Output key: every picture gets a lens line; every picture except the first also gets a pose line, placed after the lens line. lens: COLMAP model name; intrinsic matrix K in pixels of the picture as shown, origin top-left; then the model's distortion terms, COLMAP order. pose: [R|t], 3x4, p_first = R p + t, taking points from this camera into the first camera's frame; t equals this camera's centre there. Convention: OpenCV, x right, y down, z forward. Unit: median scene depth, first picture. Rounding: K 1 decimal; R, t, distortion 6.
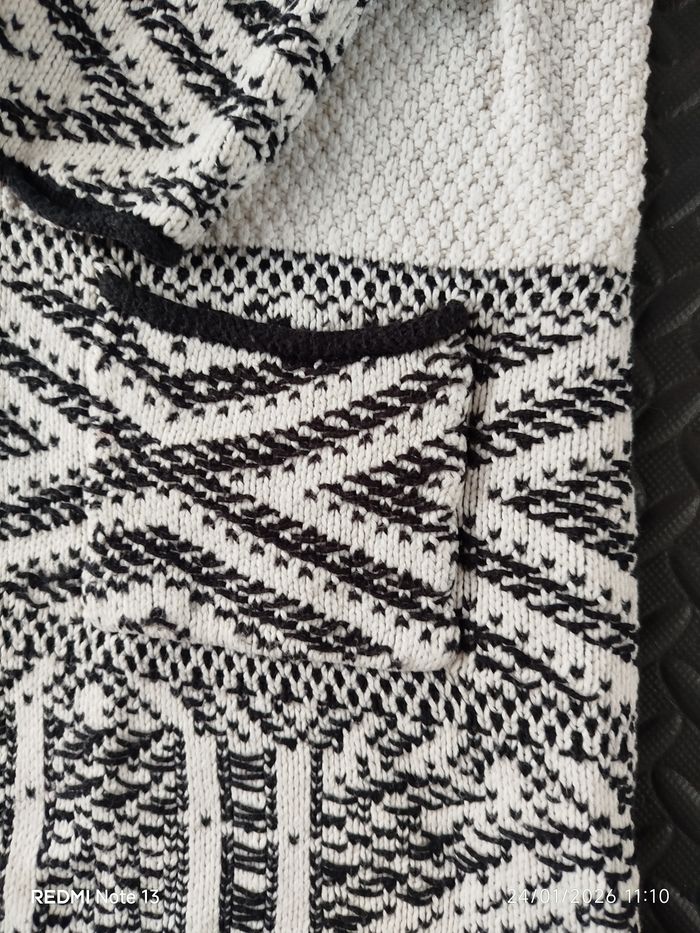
lens RADIAL K [[647.7, 0, 351.6], [0, 647.7, 505.8], [0, 0, 1]] dist [-0.010087, -0.011507]
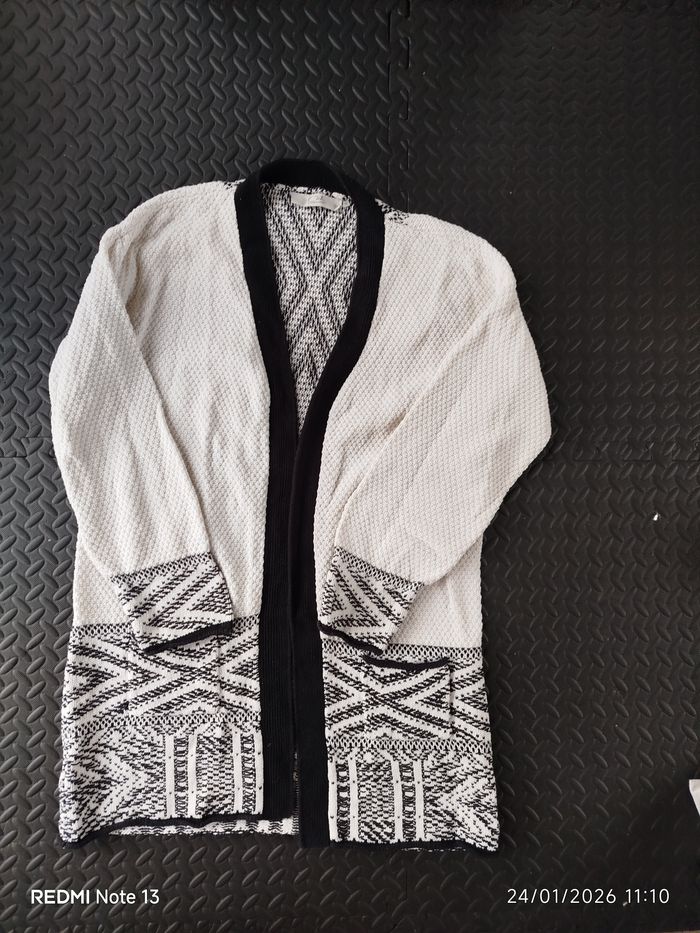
lens RADIAL K [[647.7, 0, 348.6], [0, 647.7, 469.4], [0, 0, 1]] dist [-0.010087, -0.011507]
pose [[0.985372, -0.076425, 0.152317, -1.064181], [0.084450, 0.995322, -0.046923, -1.422068], [-0.148018, 0.059099, 0.987217, -3.360611]]
